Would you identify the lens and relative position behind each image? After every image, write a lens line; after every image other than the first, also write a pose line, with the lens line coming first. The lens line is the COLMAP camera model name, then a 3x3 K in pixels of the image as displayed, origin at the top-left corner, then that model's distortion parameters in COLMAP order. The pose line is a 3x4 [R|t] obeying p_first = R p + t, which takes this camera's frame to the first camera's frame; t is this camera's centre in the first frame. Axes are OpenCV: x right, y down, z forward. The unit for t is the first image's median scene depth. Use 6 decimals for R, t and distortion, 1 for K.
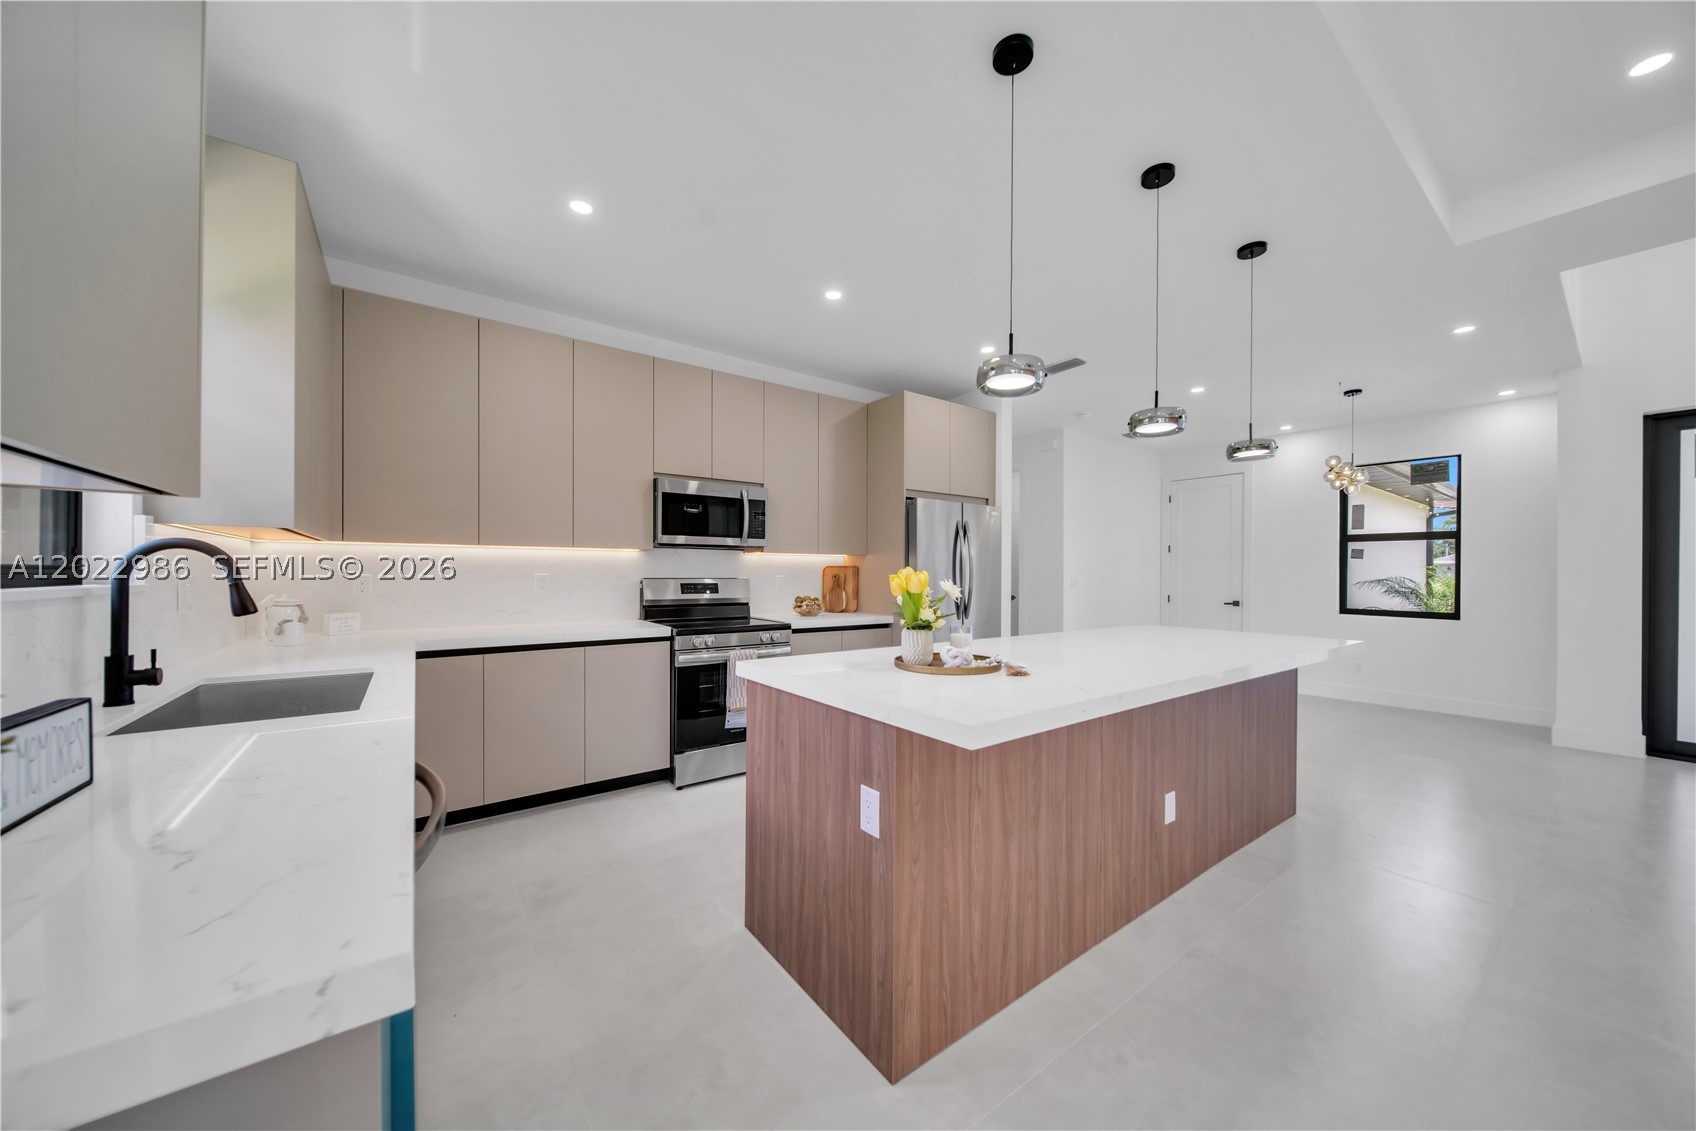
lens RADIAL K [[592.4, 0, 848.3], [0, 592.4, 573.3], [0, 0, 1]] dist [0.000122, -0.000500]
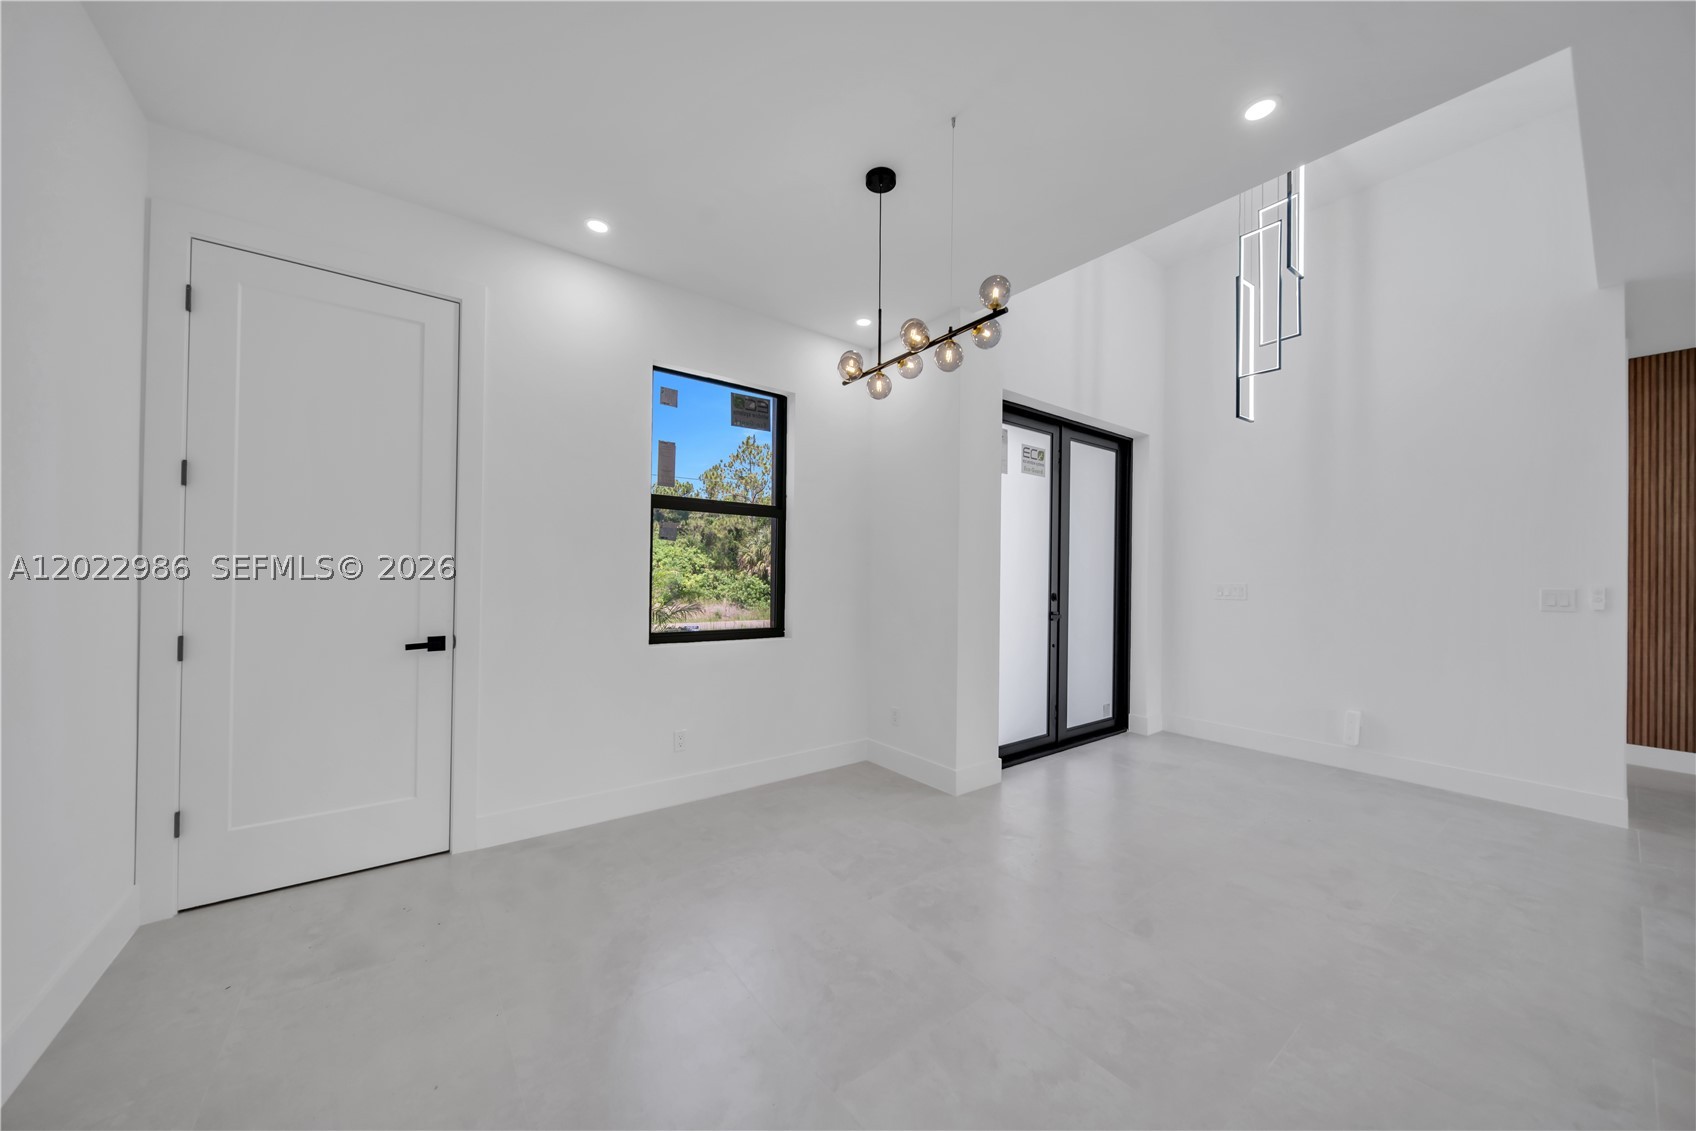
lens RADIAL K [[592.4, 0, 851.8], [0, 592.4, 575.2], [0, 0, 1]] dist [0.000122, -0.000500]
pose [[-0.000612, -0.006710, 0.999977, 0.431387], [-0.013349, 0.999888, 0.006701, 0.002201], [-0.999911, -0.013344, -0.000702, 1.146359]]
